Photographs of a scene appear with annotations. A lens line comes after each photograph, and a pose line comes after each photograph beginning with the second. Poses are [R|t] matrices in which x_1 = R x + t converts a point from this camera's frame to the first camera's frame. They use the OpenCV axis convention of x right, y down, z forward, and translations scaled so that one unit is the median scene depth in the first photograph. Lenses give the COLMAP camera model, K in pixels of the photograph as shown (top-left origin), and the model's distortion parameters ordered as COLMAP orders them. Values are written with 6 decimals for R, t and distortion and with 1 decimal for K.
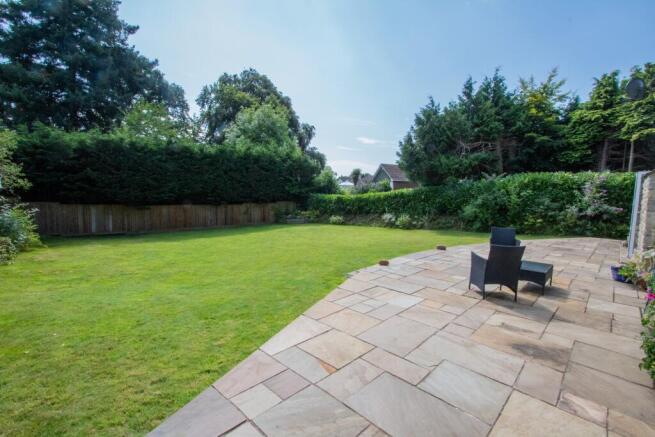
lens RADIAL K [[307.9, 0, 327.5], [0, 307.9, 218.5], [0, 0, 1]] dist [-0.000137, 0.000094]
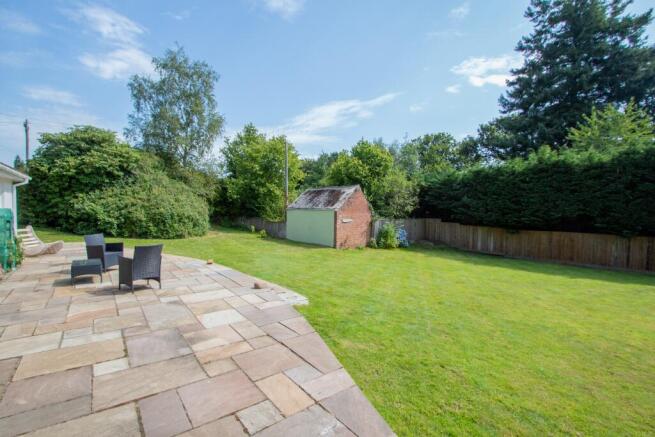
lens RADIAL K [[307.9, 0, 327.5], [0, 307.9, 218.5], [0, 0, 1]] dist [-0.000137, 0.000094]
pose [[-0.144335, 0.010729, -0.989471, 0.472535], [-0.092690, 0.995398, 0.024314, -0.047315], [0.985178, 0.095223, -0.142676, 0.576435]]
